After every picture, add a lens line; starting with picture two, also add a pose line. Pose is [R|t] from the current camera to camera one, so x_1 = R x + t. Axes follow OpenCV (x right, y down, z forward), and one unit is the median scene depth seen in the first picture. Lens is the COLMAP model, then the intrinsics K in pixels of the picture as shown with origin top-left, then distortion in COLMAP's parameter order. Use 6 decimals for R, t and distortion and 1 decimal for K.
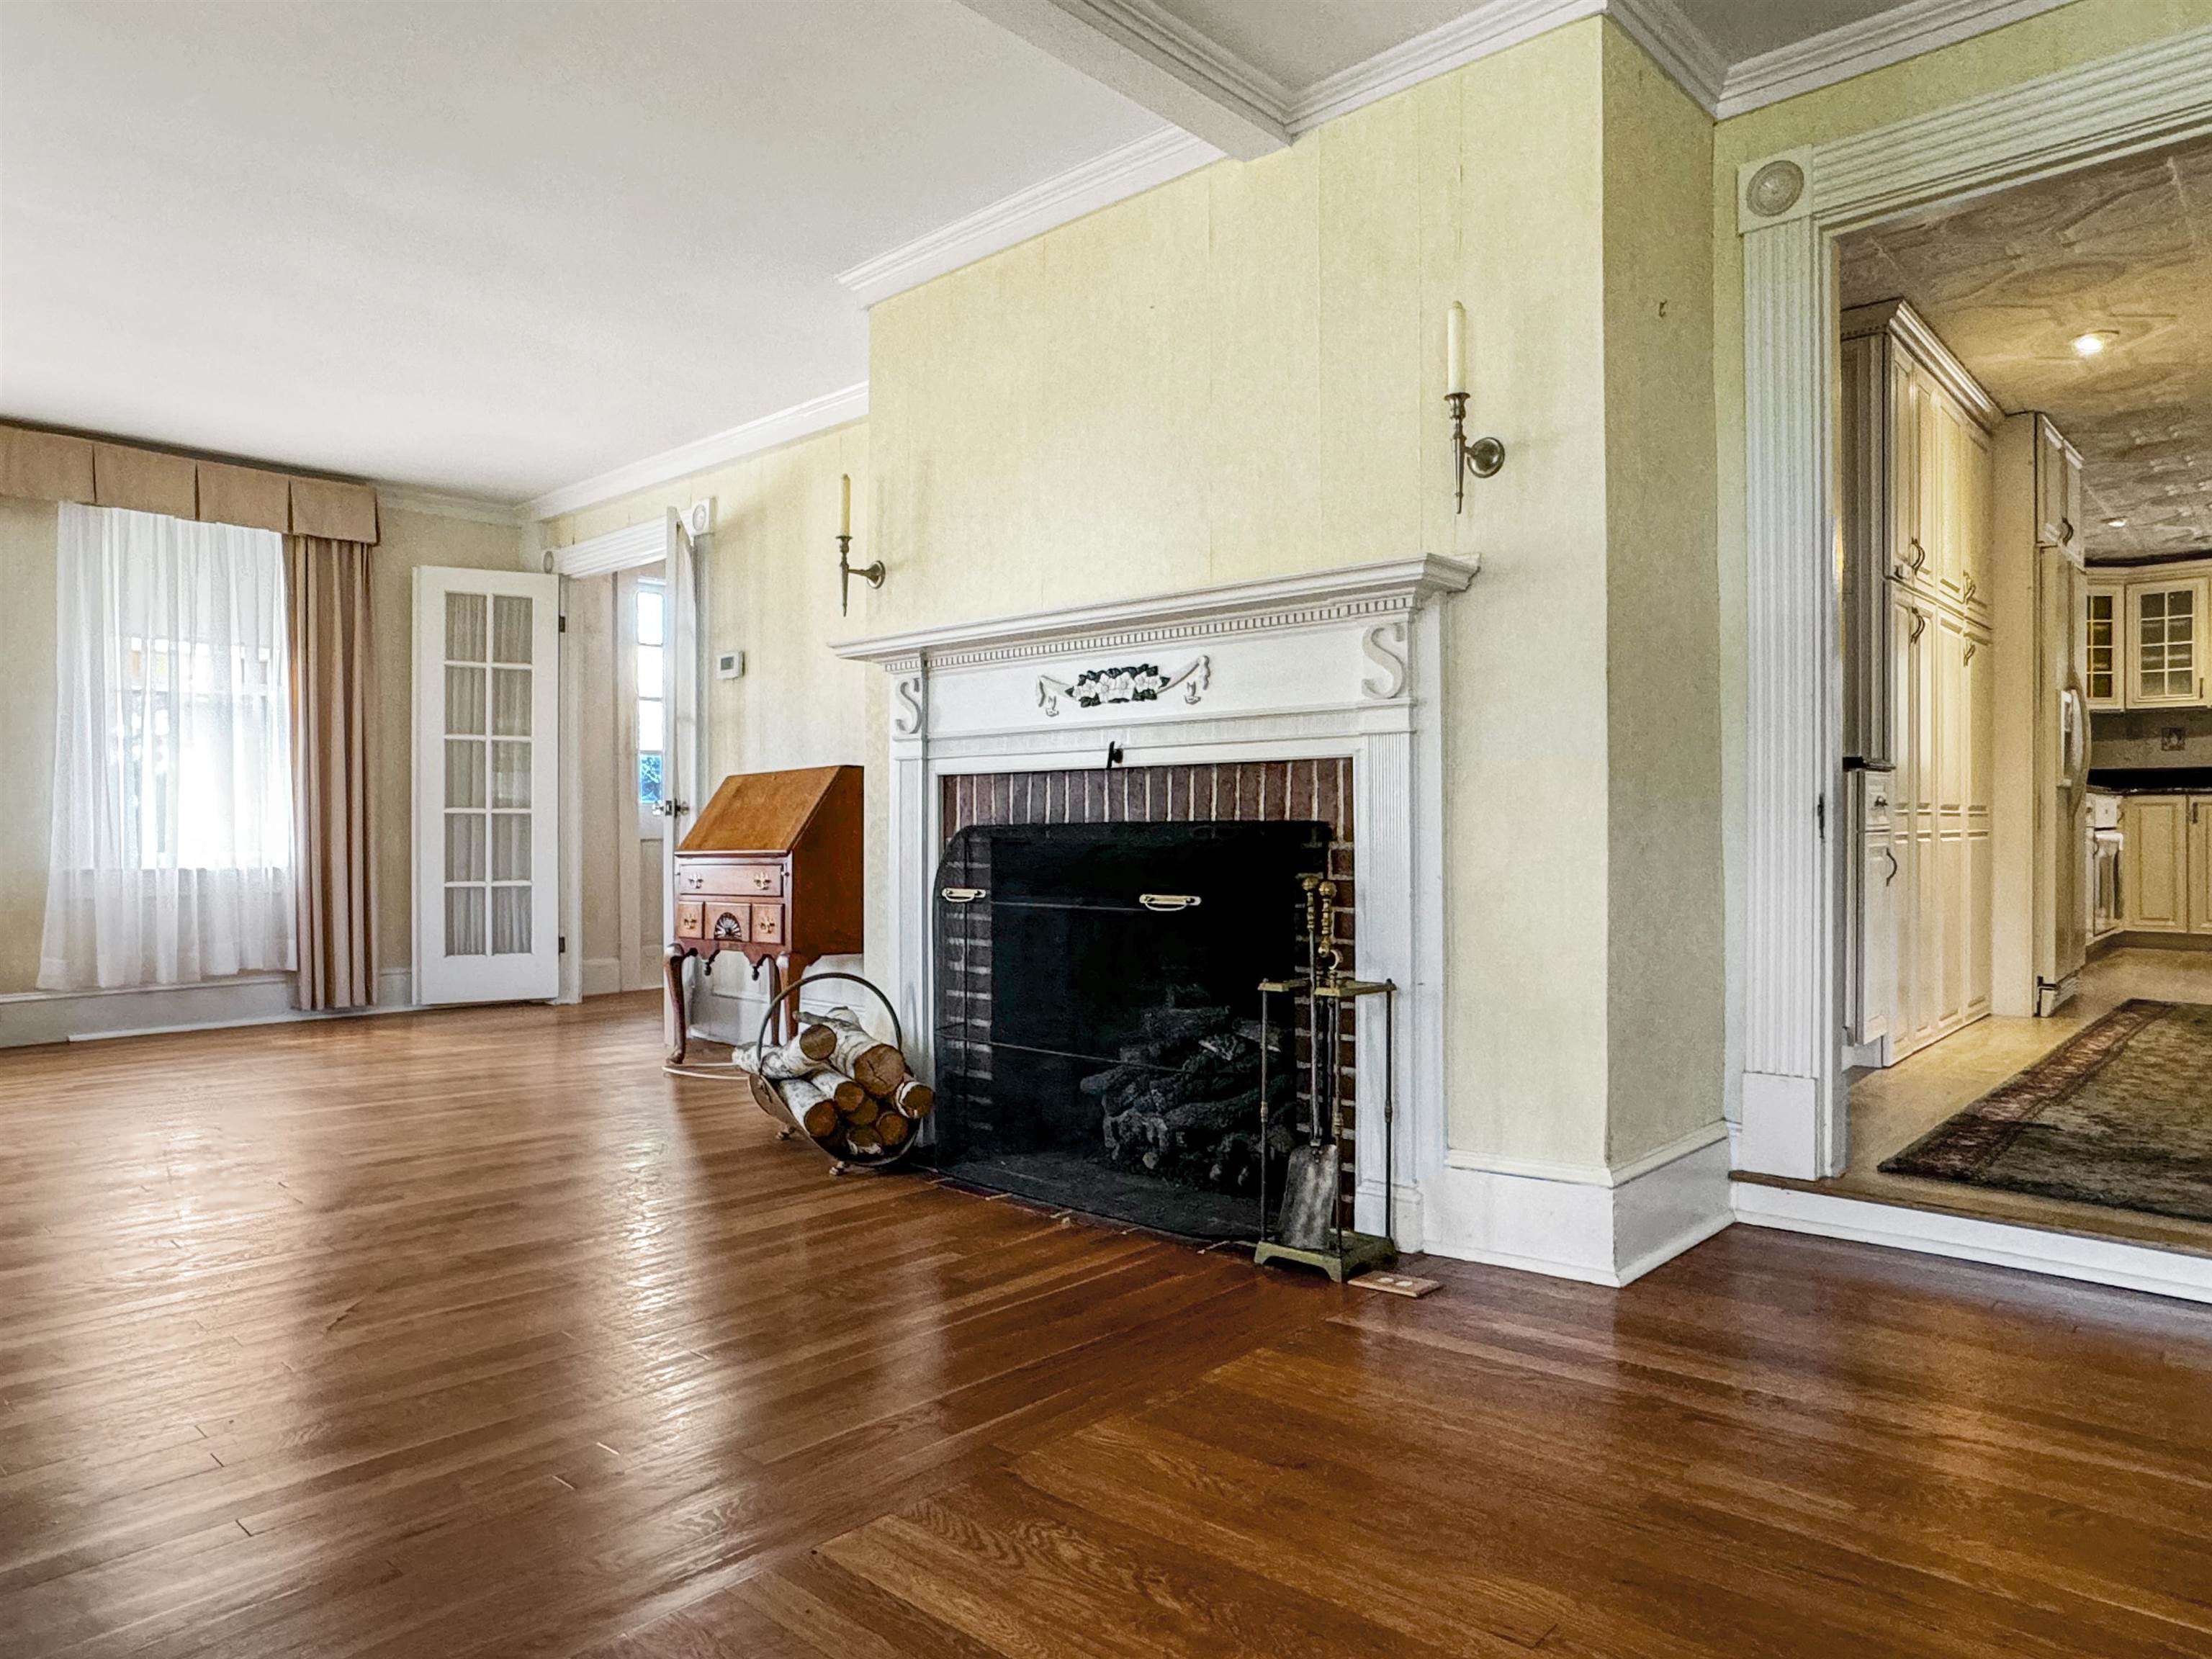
lens RADIAL K [[1392.0, 0, 1108.9], [0, 1392.0, 835.1], [0, 0, 1]] dist [0.006938, 0.001468]
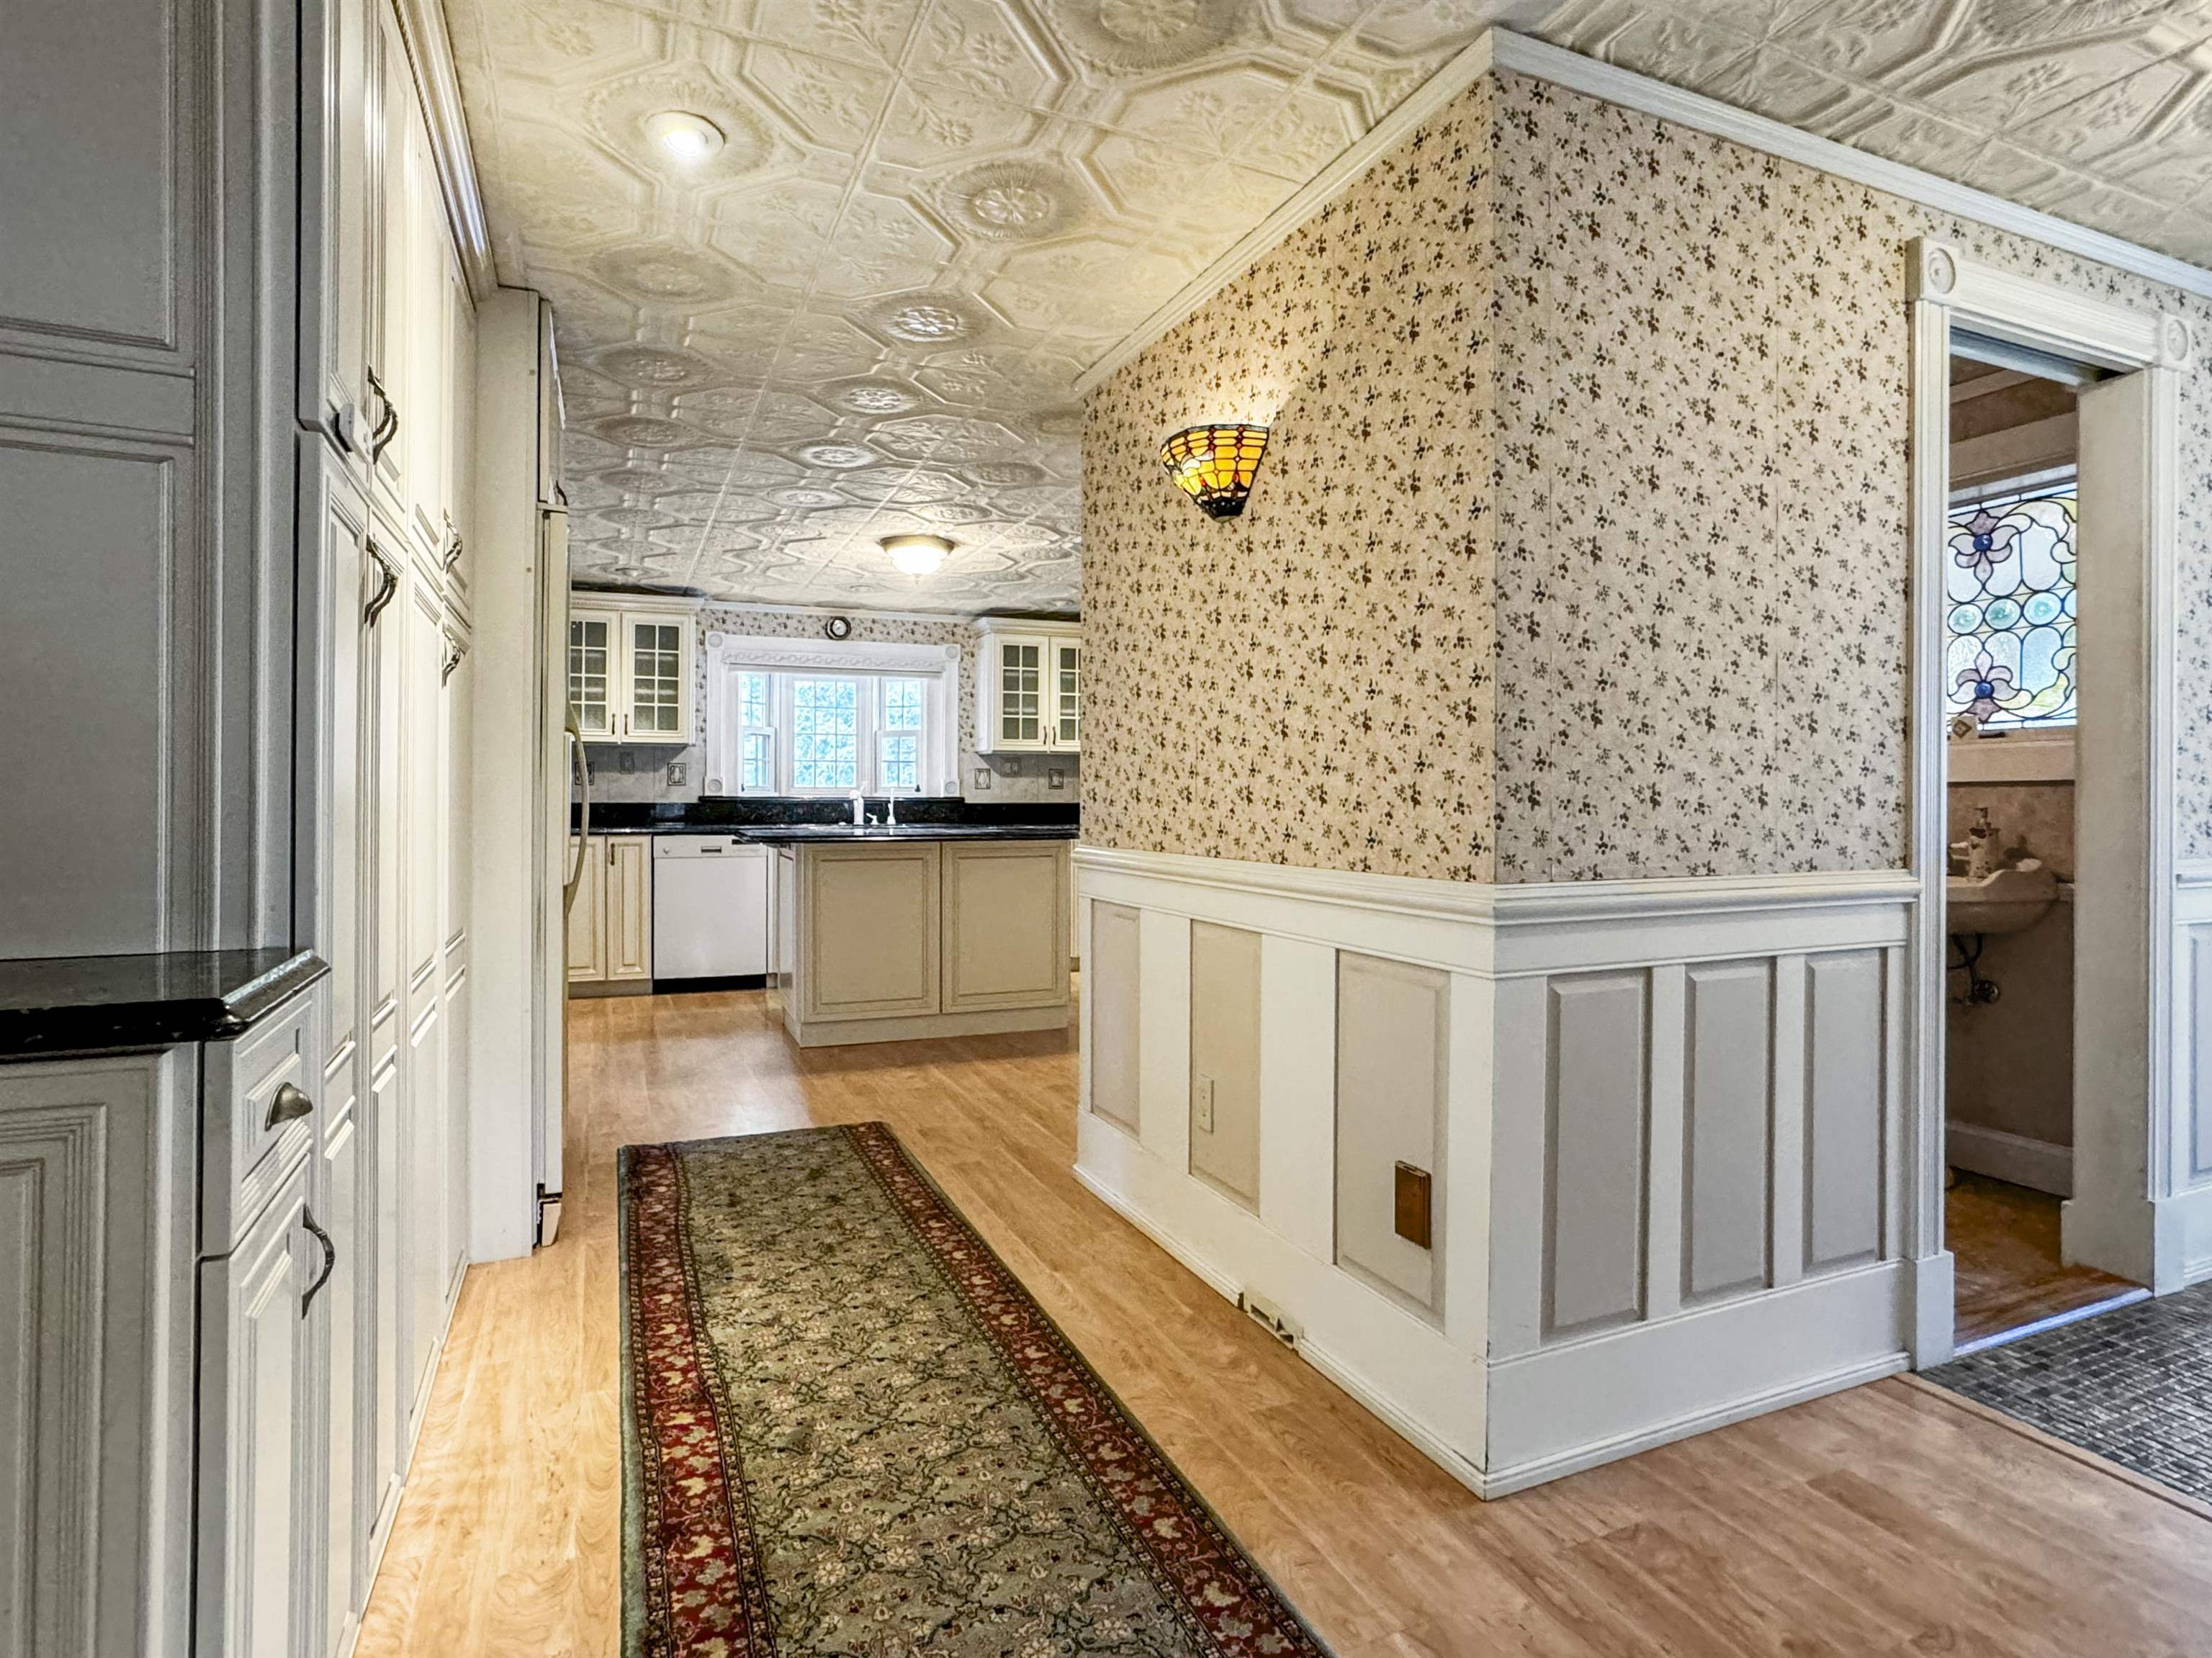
lens RADIAL K [[1123.2, 0, 1103.6], [0, 1123.2, 819.9], [0, 0, 1]] dist [-0.002648, 0.000404]
pose [[0.401769, -0.005437, 0.915725, 0.302489], [-0.005512, 0.999950, 0.008355, -0.071185], [-0.915725, -0.008404, 0.401718, 0.562173]]
